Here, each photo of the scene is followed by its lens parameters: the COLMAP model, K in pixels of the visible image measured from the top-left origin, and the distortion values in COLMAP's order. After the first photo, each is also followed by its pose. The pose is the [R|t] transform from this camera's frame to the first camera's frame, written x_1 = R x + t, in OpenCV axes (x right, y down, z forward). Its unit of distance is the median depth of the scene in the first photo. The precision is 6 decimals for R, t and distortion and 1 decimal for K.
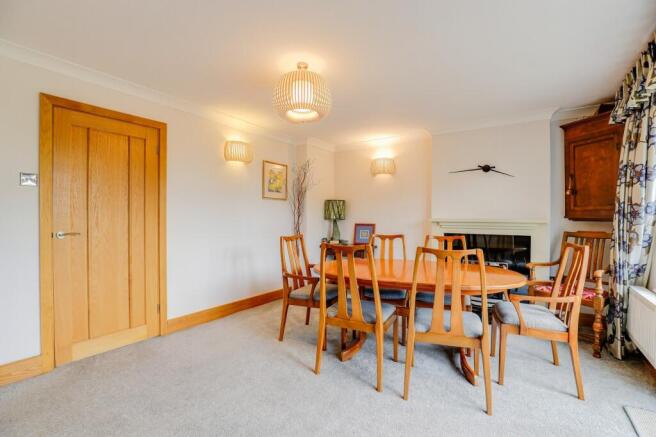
lens RADIAL K [[304.1, 0, 328.0], [0, 304.1, 218.5], [0, 0, 1]] dist [-0.001504, -0.000225]
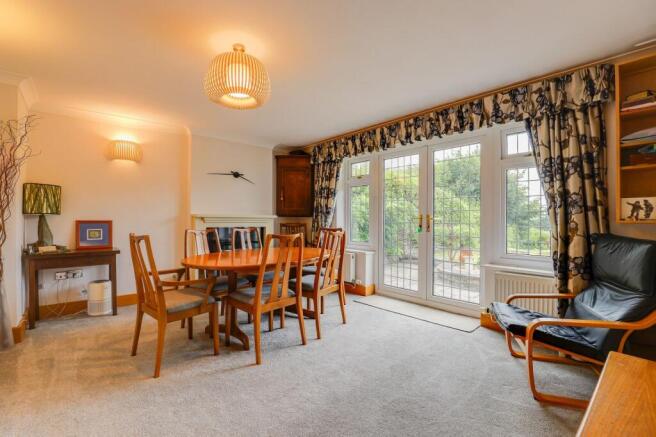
lens RADIAL K [[296.6, 0, 328.0], [0, 296.6, 218.5], [0, 0, 1]] dist [-0.001716, -0.000375]
pose [[0.248927, -0.002983, 0.968518, -0.576988], [-0.001591, 0.999993, 0.003489, 0.011553], [-0.968521, -0.002410, 0.248920, 0.324754]]
